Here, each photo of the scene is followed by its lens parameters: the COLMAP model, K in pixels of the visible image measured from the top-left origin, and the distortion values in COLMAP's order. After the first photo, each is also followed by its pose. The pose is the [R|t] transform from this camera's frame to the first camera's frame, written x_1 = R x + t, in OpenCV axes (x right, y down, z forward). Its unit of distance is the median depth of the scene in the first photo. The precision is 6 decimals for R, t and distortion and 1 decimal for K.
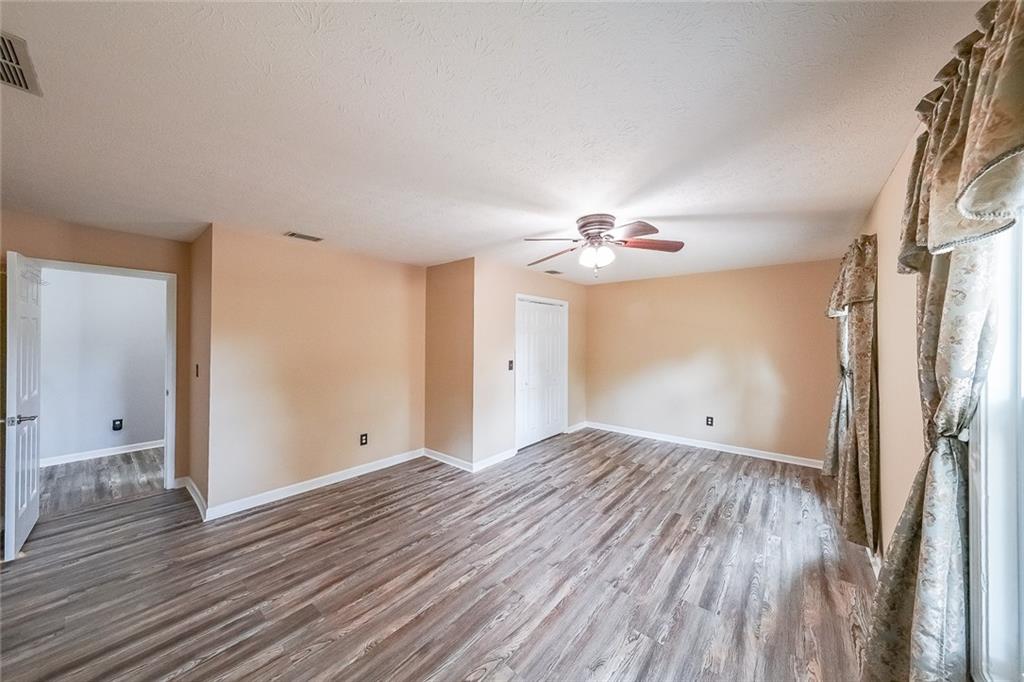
lens RADIAL K [[354.2, 0, 509.2], [0, 354.2, 338.7], [0, 0, 1]] dist [0.009377, 0.000147]
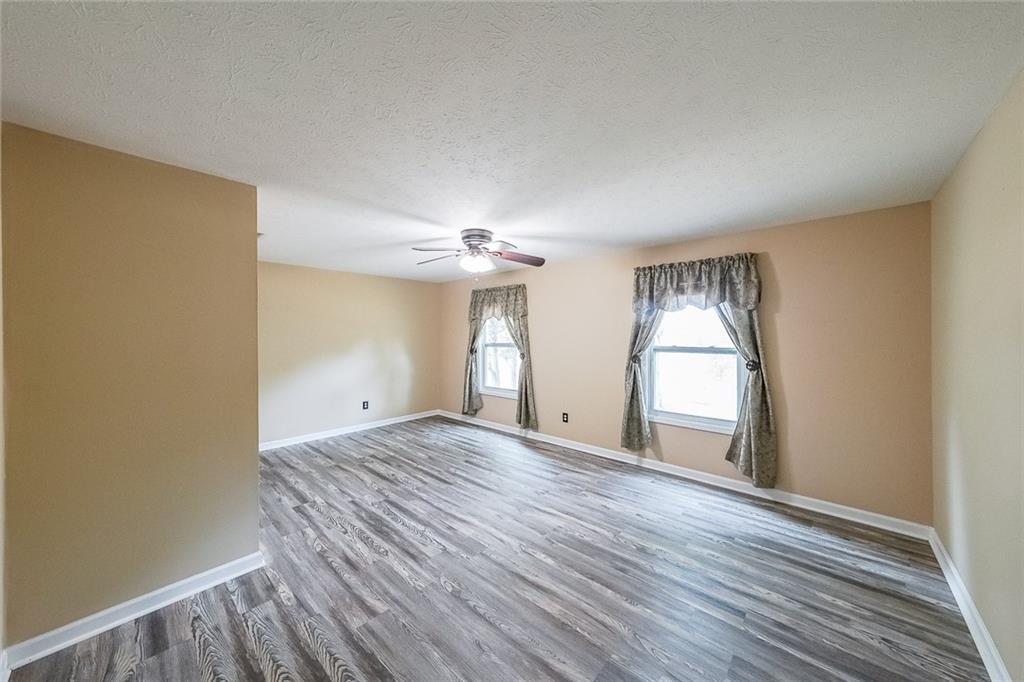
lens RADIAL K [[354.2, 0, 510.8], [0, 354.2, 334.3], [0, 0, 1]] dist [0.009377, 0.000147]
pose [[0.045101, -0.001981, 0.998980, -0.801167], [0.002443, 0.999995, 0.001873, 0.004096], [-0.998979, 0.002356, 0.045106, 0.694152]]
